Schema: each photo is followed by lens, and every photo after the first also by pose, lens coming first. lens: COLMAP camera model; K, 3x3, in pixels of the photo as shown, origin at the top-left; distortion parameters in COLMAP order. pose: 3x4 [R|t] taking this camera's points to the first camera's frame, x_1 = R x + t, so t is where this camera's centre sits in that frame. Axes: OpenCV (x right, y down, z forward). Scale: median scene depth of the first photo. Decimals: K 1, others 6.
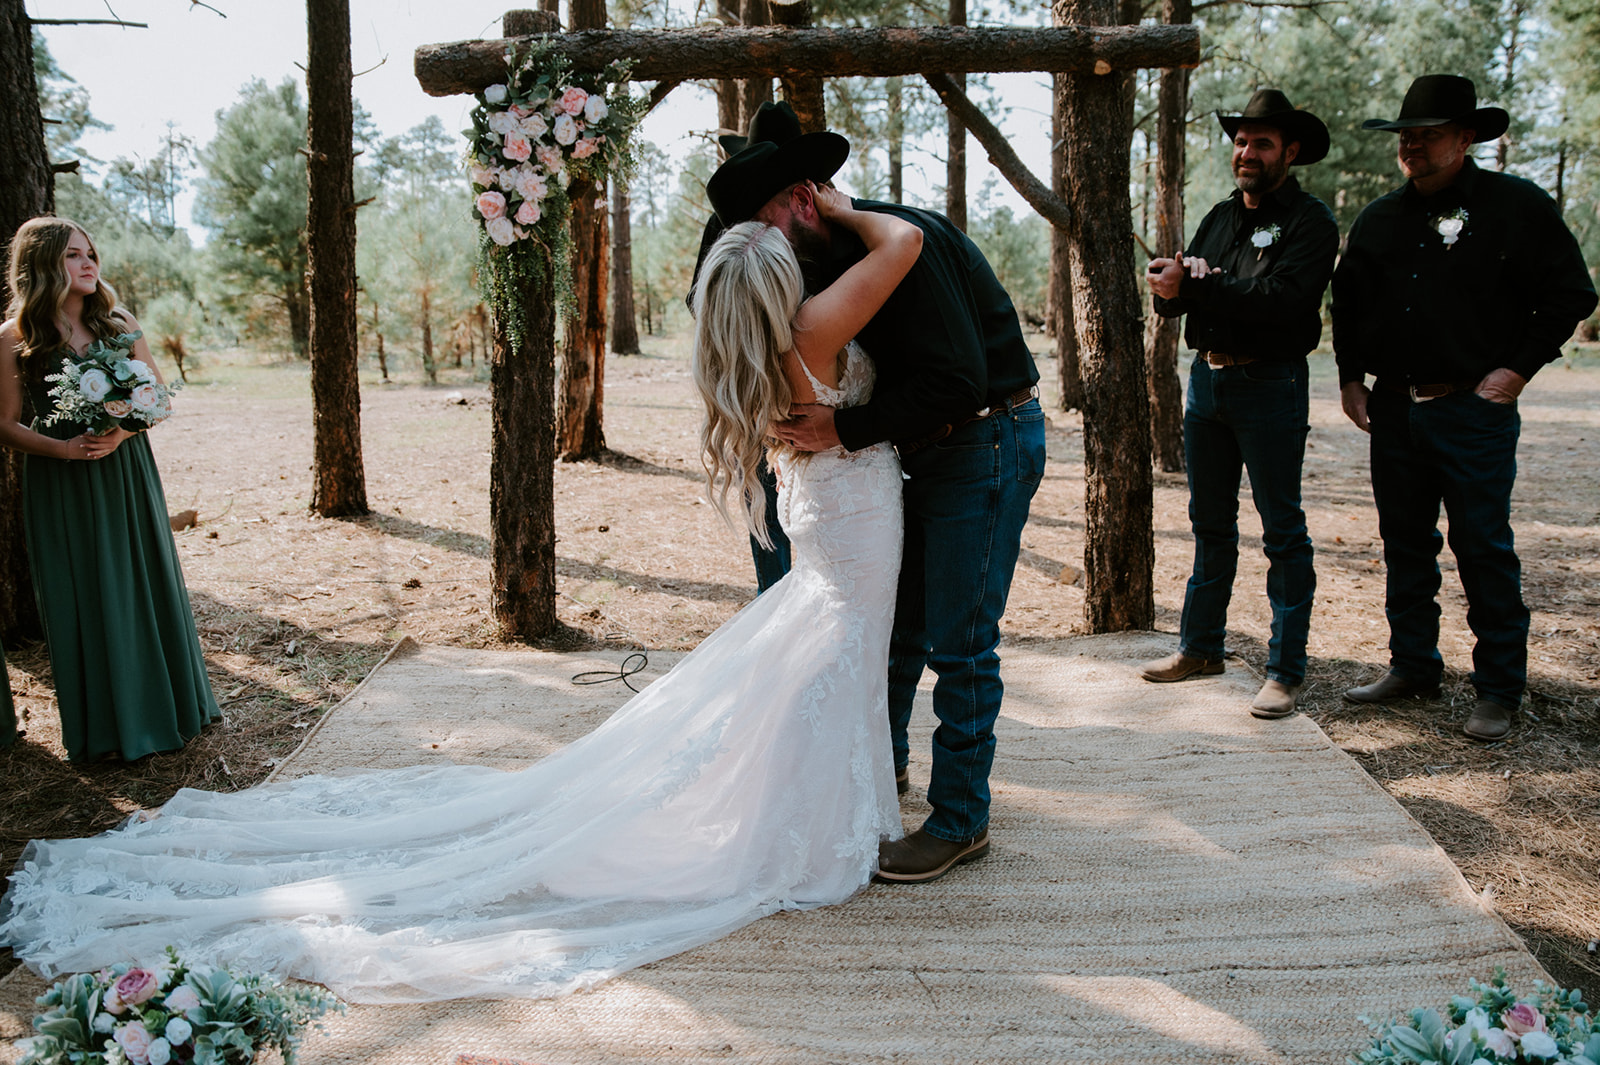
lens RADIAL K [[1167.5, 0, 800.6], [0, 1167.5, 535.3], [0, 0, 1]] dist [-0.104802, 0.029297]
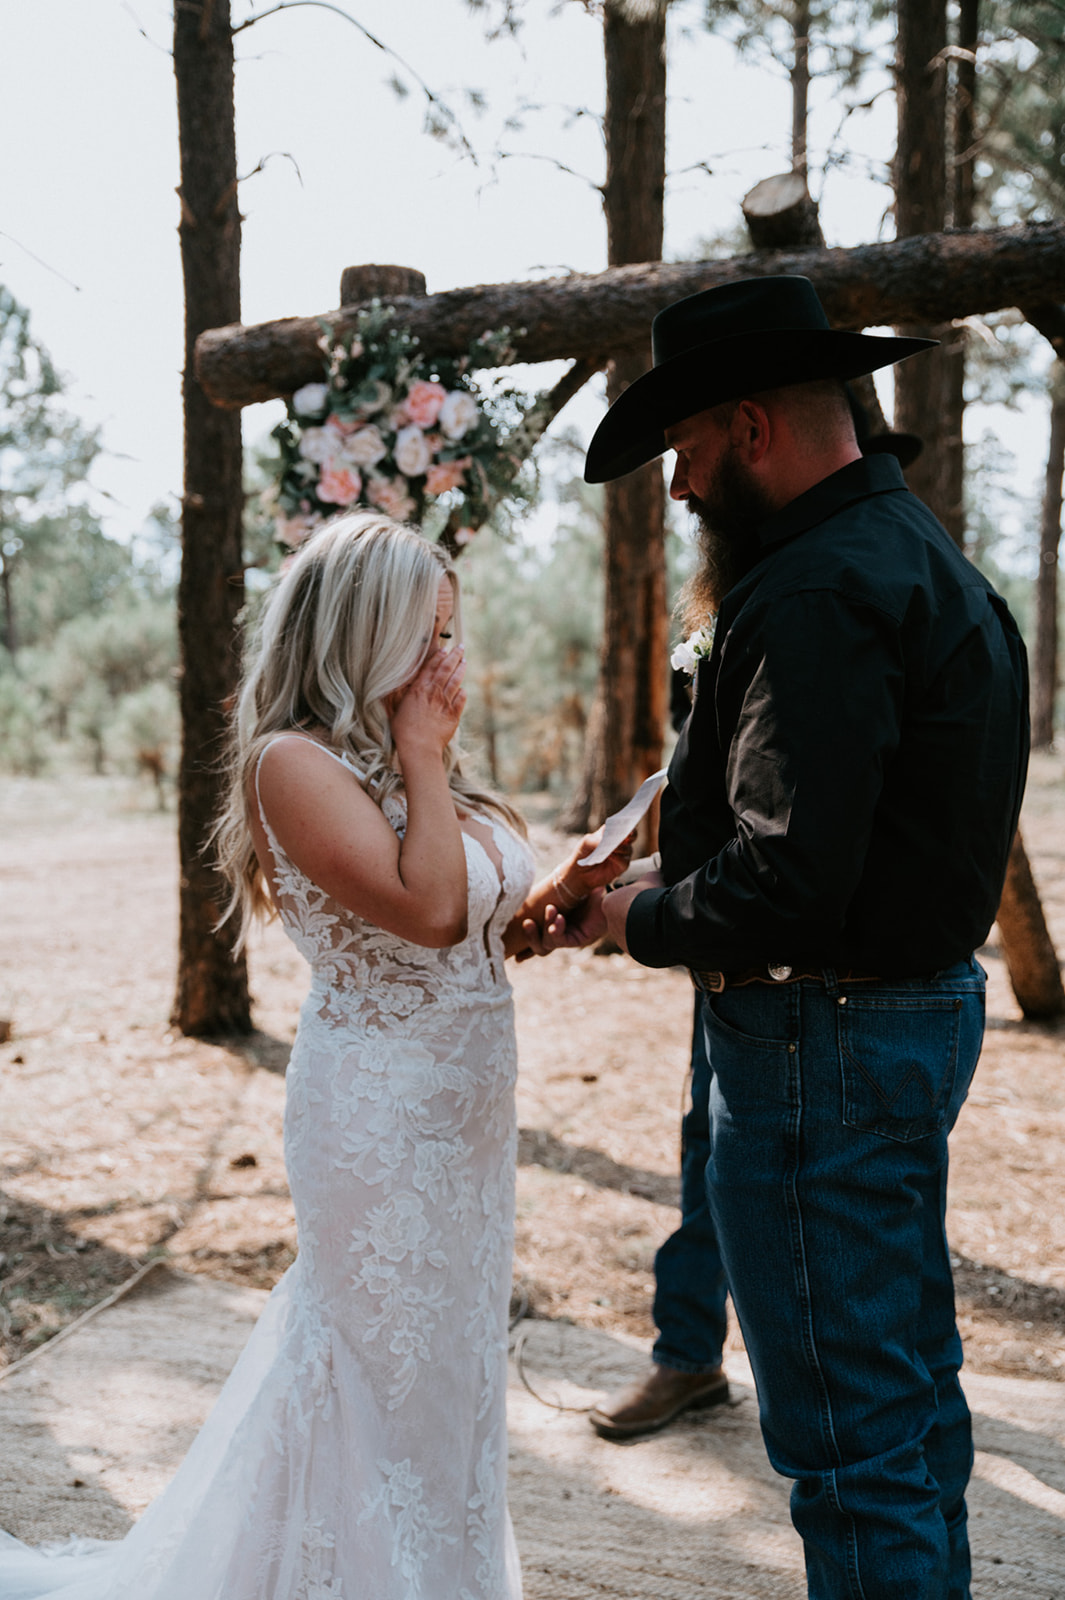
lens RADIAL K [[1800.4, 0, 529.2], [0, 1800.4, 801.9], [0, 0, 1]] dist [0.045992, 0.000000]
pose [[0.946988, -0.002726, -0.321258, 0.161117], [-0.040002, 0.991182, -0.126327, -0.043745], [0.318769, 0.132481, 0.938528, 0.127894]]
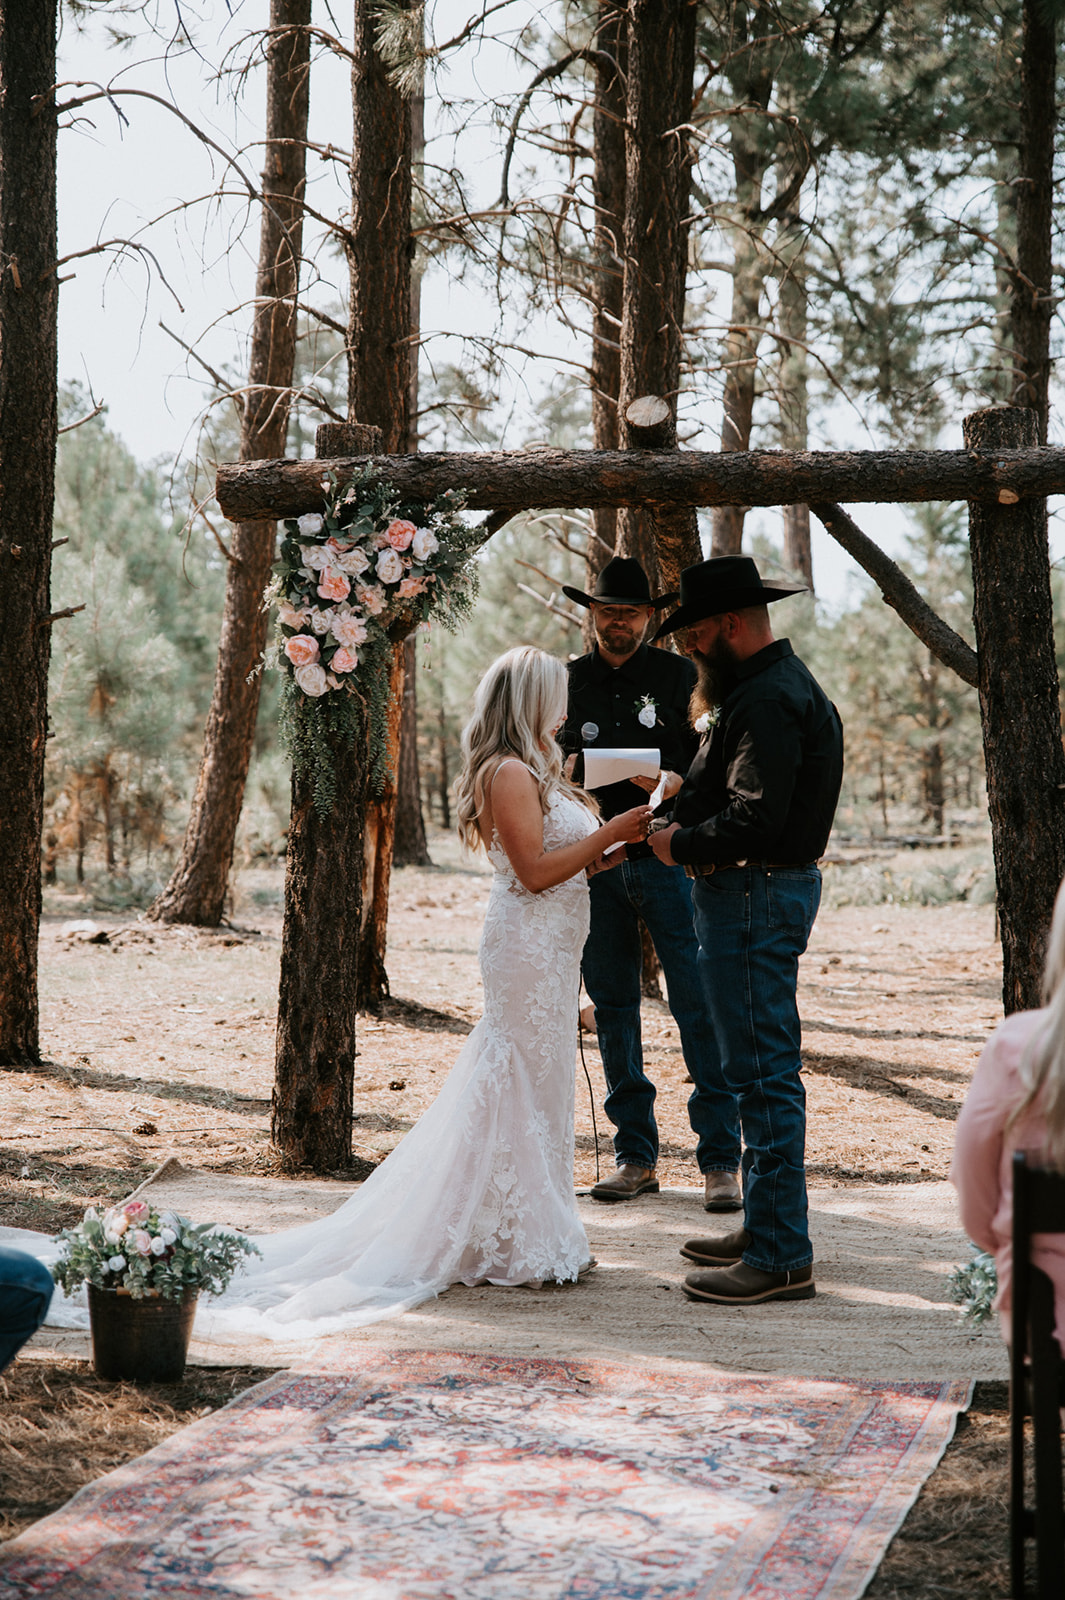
lens RADIAL K [[2993.9, 0, 562.3], [0, 2993.9, 818.8], [0, 0, 1]] dist [0.297136, 0.000000]
pose [[0.996272, 0.009869, -0.085706, 0.119446], [-0.024819, 0.984225, -0.175172, 0.224819], [0.082625, 0.176646, 0.980800, -1.156019]]
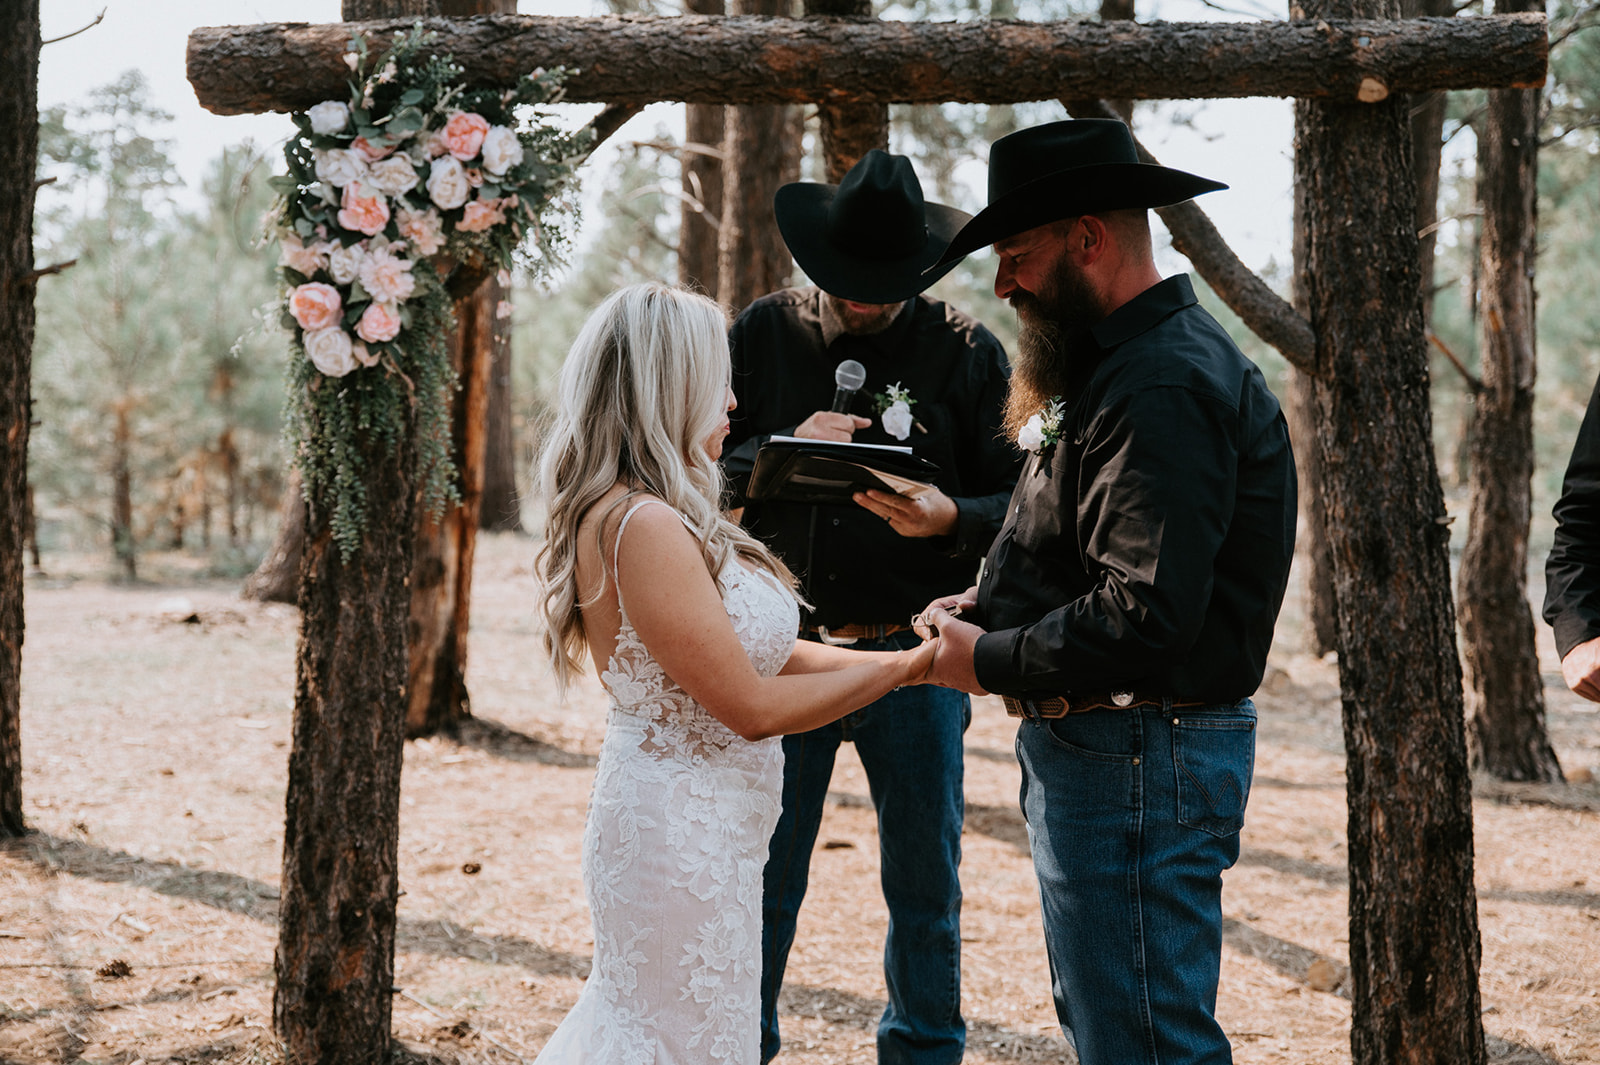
lens RADIAL K [[2218.5, 0, 801.9], [0, 2218.5, 538.7], [0, 0, 1]] dist [0.112722, 0.000000]
pose [[0.999826, 0.017374, -0.006777, -0.013658], [-0.018193, 0.988581, -0.149586, -0.007313], [0.004101, 0.149683, 0.988726, -0.092430]]
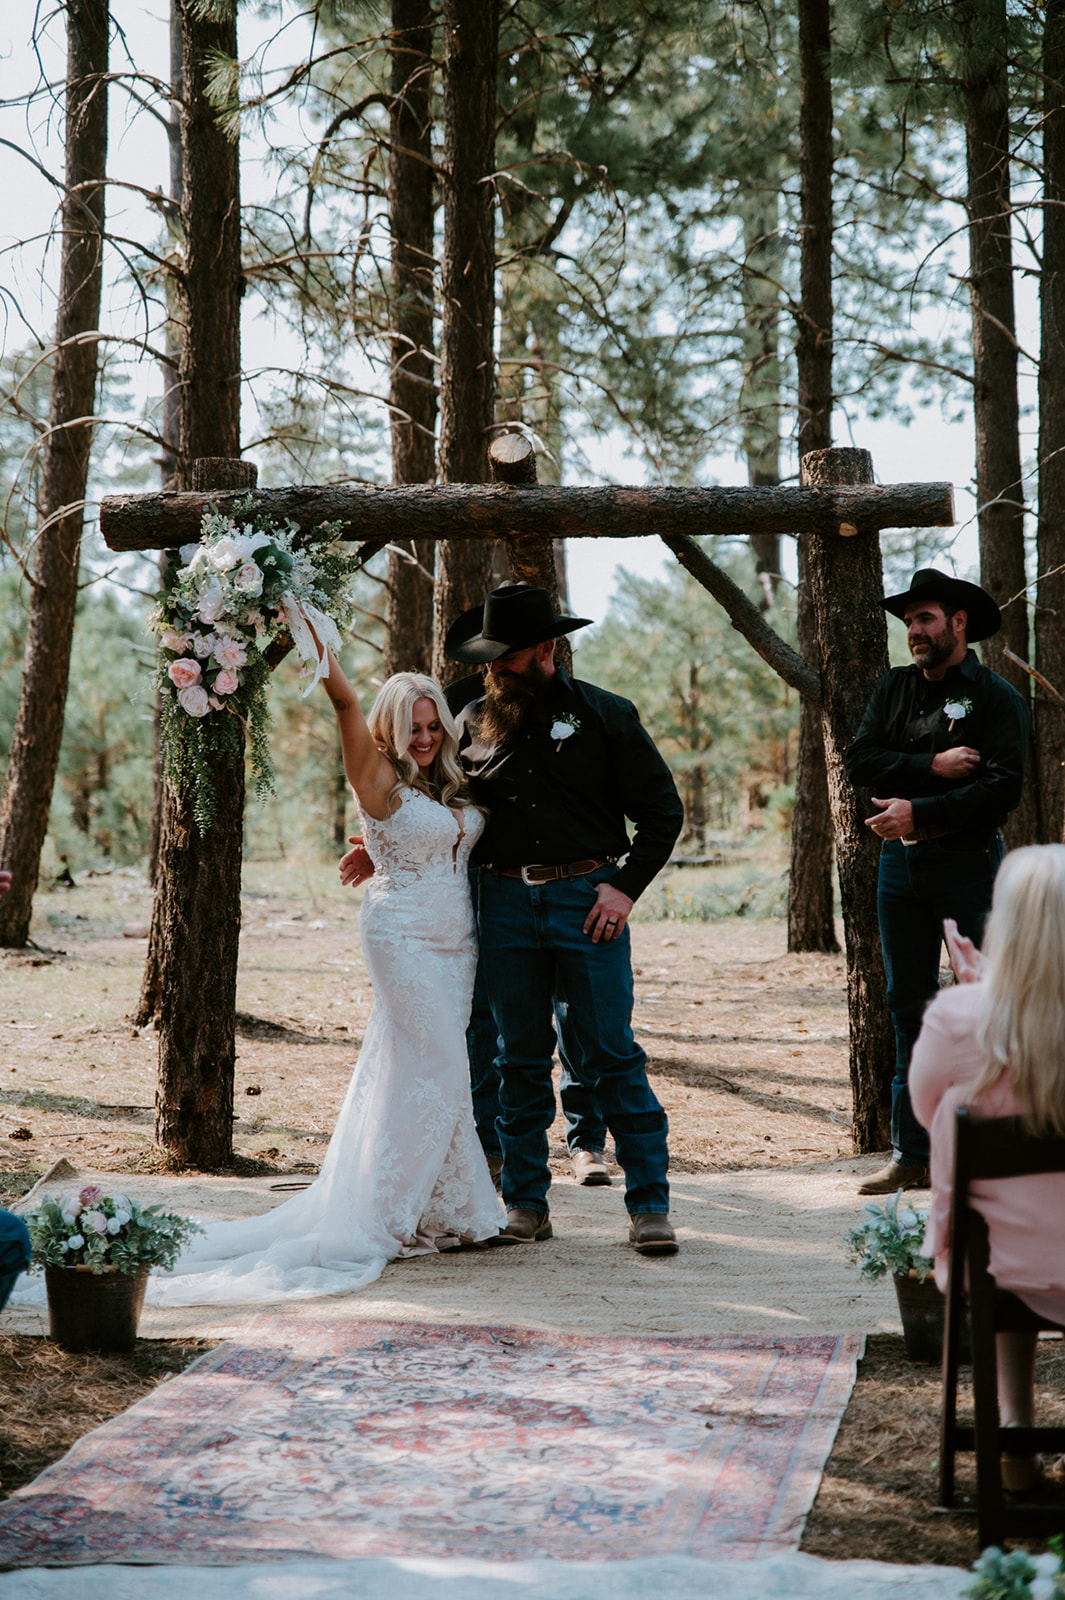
lens RADIAL K [[2993.9, 0, 533.6], [0, 2993.9, 815.1], [0, 0, 1]] dist [0.297136, 0.000000]
pose [[0.999966, 0.002113, -0.008020, 0.026802], [-0.003567, 0.982565, -0.185885, 0.260454], [0.007487, 0.185907, 0.982539, -1.292644]]
